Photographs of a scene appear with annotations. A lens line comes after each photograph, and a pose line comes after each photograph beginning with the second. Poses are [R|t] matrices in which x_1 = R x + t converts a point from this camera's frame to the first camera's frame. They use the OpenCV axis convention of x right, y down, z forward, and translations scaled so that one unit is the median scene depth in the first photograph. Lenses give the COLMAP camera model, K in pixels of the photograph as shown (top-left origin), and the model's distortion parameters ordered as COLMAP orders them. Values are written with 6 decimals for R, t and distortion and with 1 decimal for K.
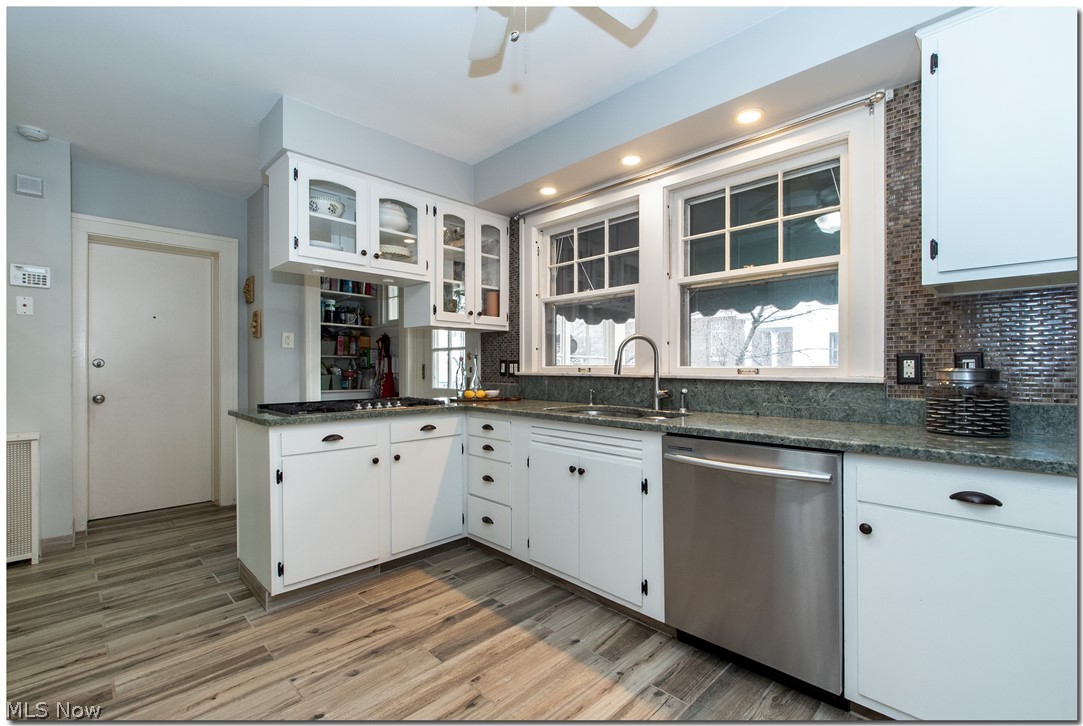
lens RADIAL K [[485.4, 0, 545.3], [0, 485.4, 368.3], [0, 0, 1]] dist [0.000224, 0.000851]
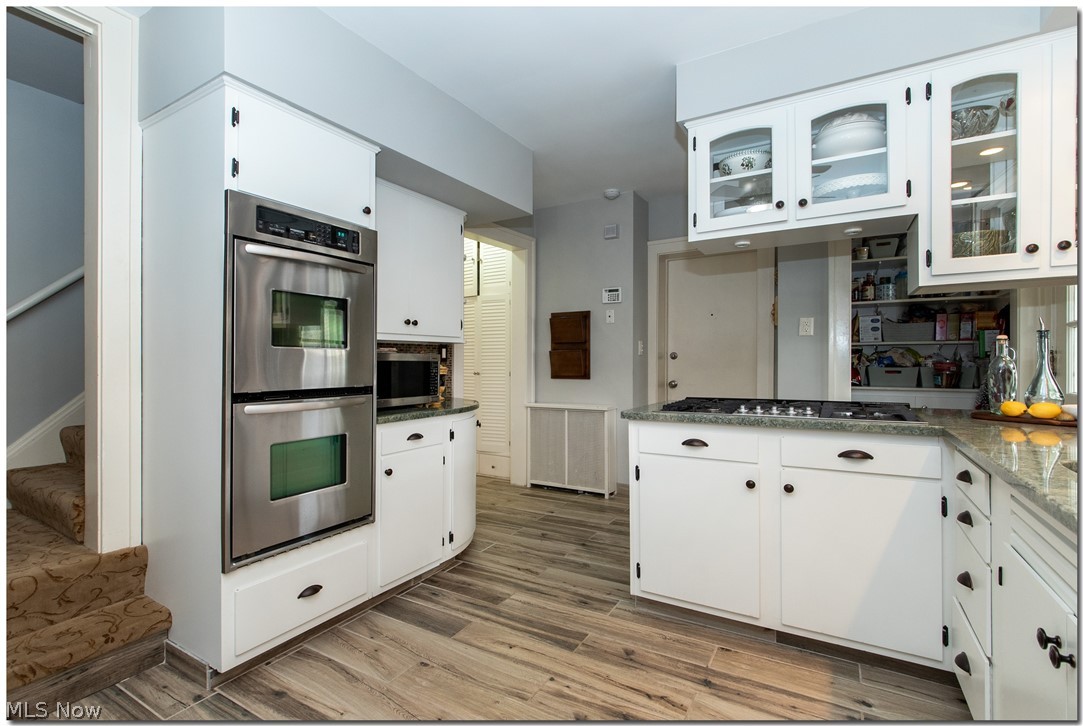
lens RADIAL K [[485.4, 0, 545.7], [0, 485.4, 362.1], [0, 0, 1]] dist [0.000224, 0.000851]
pose [[0.247209, 0.001065, -0.968962, 0.270415], [0.005214, 0.999983, 0.002430, 0.000494], [0.968948, -0.005653, 0.247199, 0.478425]]
